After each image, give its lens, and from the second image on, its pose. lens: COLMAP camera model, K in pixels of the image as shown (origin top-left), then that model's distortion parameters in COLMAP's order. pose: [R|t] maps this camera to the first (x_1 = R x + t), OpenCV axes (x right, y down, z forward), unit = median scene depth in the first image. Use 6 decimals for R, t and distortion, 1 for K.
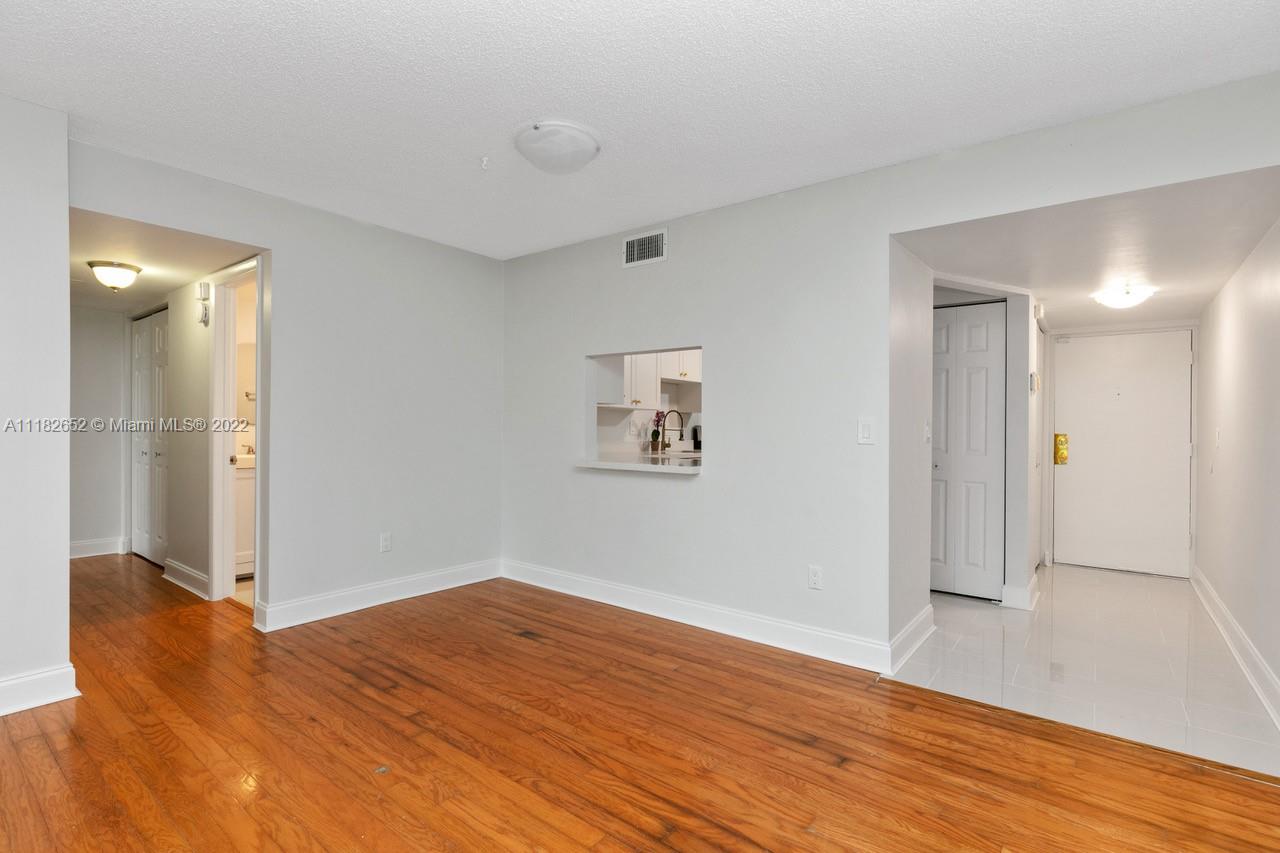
lens RADIAL K [[611.7, 0, 624.5], [0, 611.7, 426.8], [0, 0, 1]] dist [-0.003858, 0.000132]
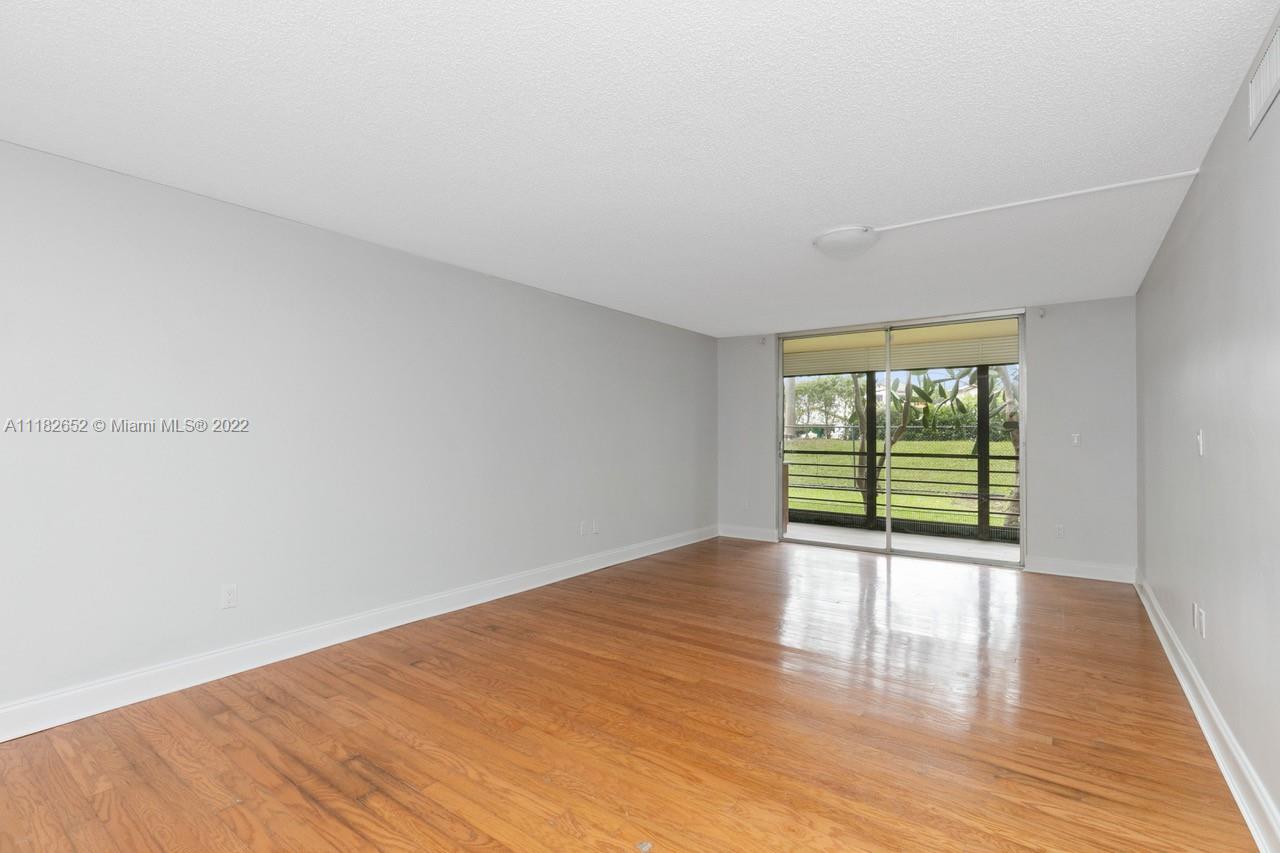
lens RADIAL K [[591.2, 0, 623.4], [0, 591.2, 434.6], [0, 0, 1]] dist [0.002640, -0.000110]
pose [[-0.999703, -0.013504, -0.020292, -0.260388], [-0.013679, 0.999871, 0.008475, -0.034478], [0.020175, 0.008750, -0.999758, 1.418679]]
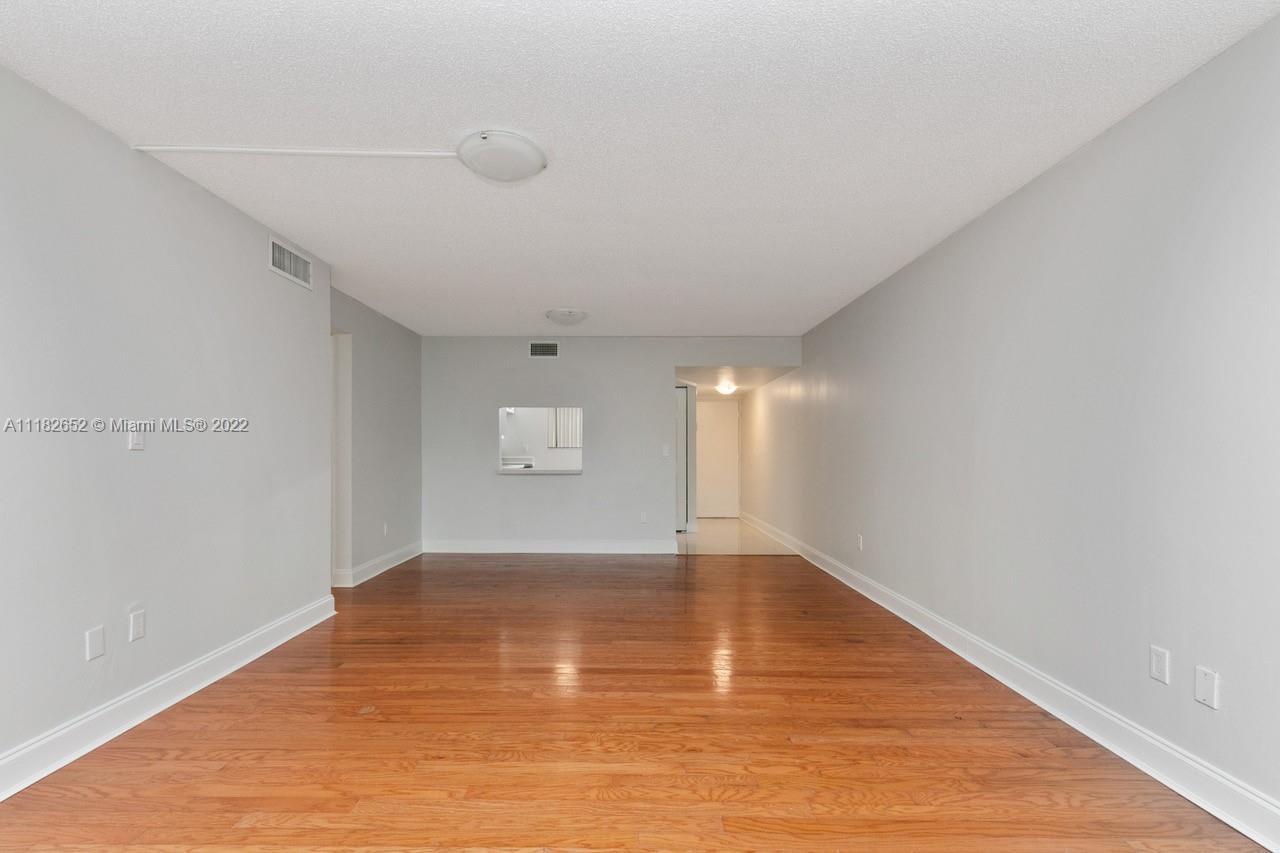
lens RADIAL K [[591.2, 0, 640.2], [0, 591.2, 428.8], [0, 0, 1]] dist [0.002640, -0.000110]
pose [[0.776298, 0.013135, 0.630229, -1.206545], [0.010972, 0.999350, -0.034343, 0.005011], [-0.630271, 0.033576, 0.775649, -0.739167]]
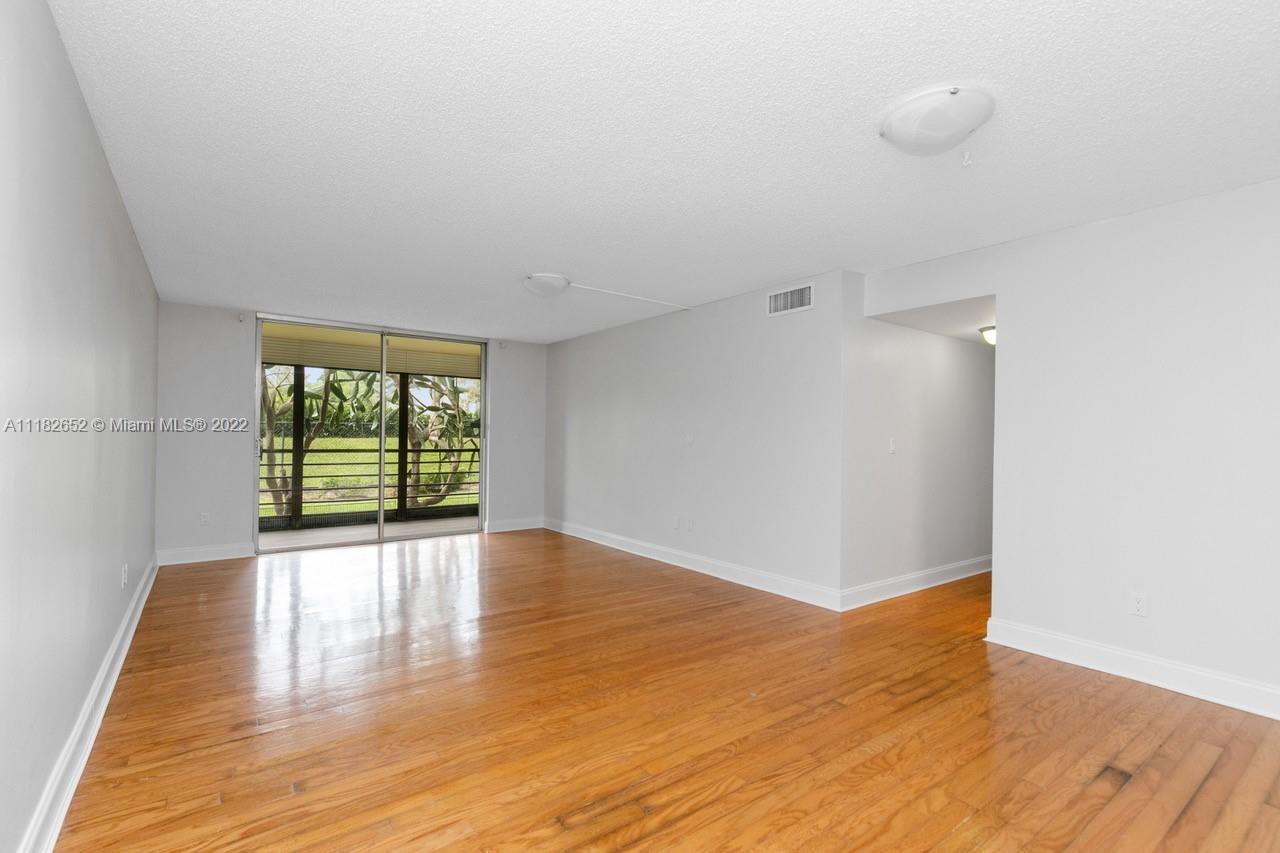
lens RADIAL K [[591.2, 0, 644.2], [0, 591.2, 434.6], [0, 0, 1]] dist [0.002640, -0.000110]
pose [[-0.256265, -0.013502, -0.966512, 0.761559], [-0.019734, 0.999767, -0.008734, -0.016795], [0.966405, 0.016835, -0.256472, 0.839766]]
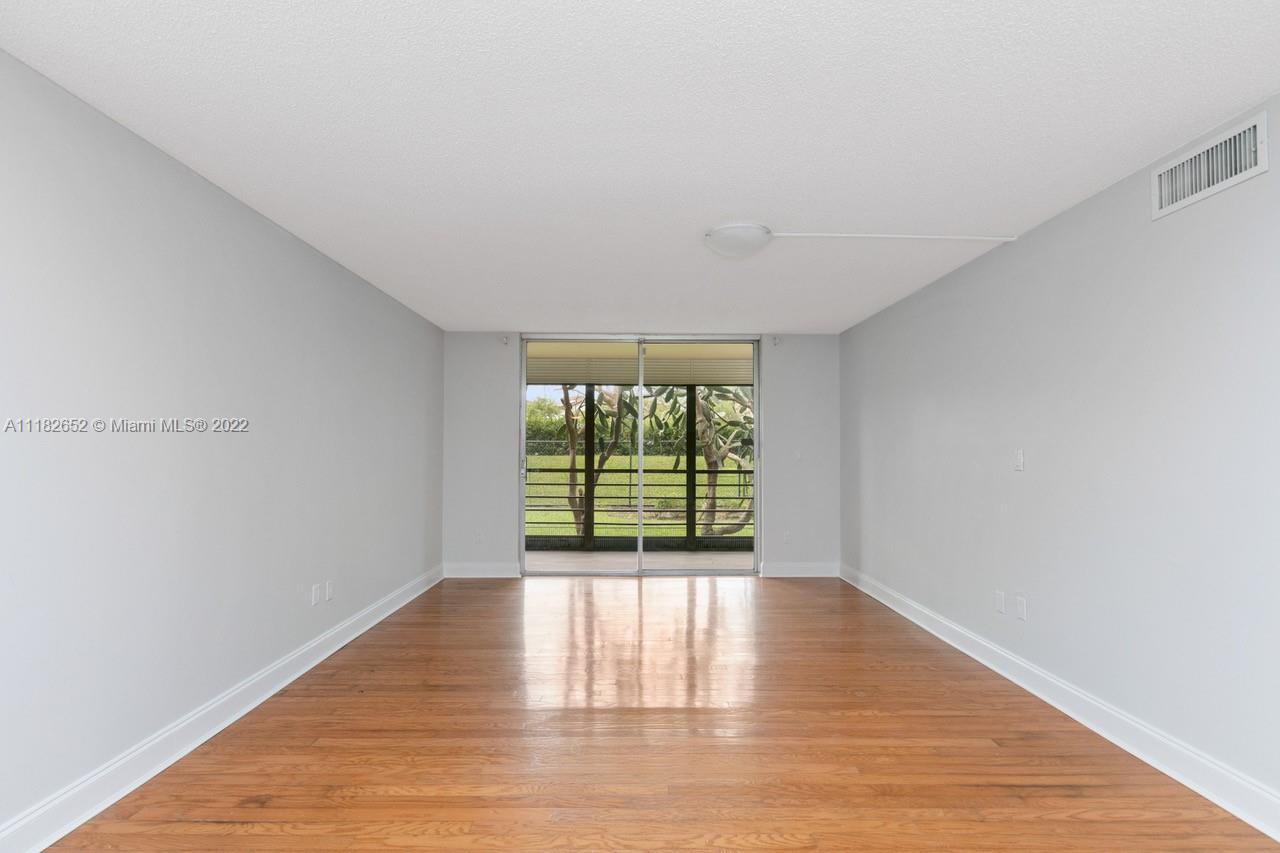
lens RADIAL K [[637.8, 0, 632.4], [0, 637.8, 431.2], [0, 0, 1]] dist [0.001285, -0.002685]
pose [[-0.781197, -0.029820, -0.623572, 0.168304], [-0.014910, 0.999465, -0.029117, -0.032398], [0.624106, -0.013448, -0.781224, 0.986321]]
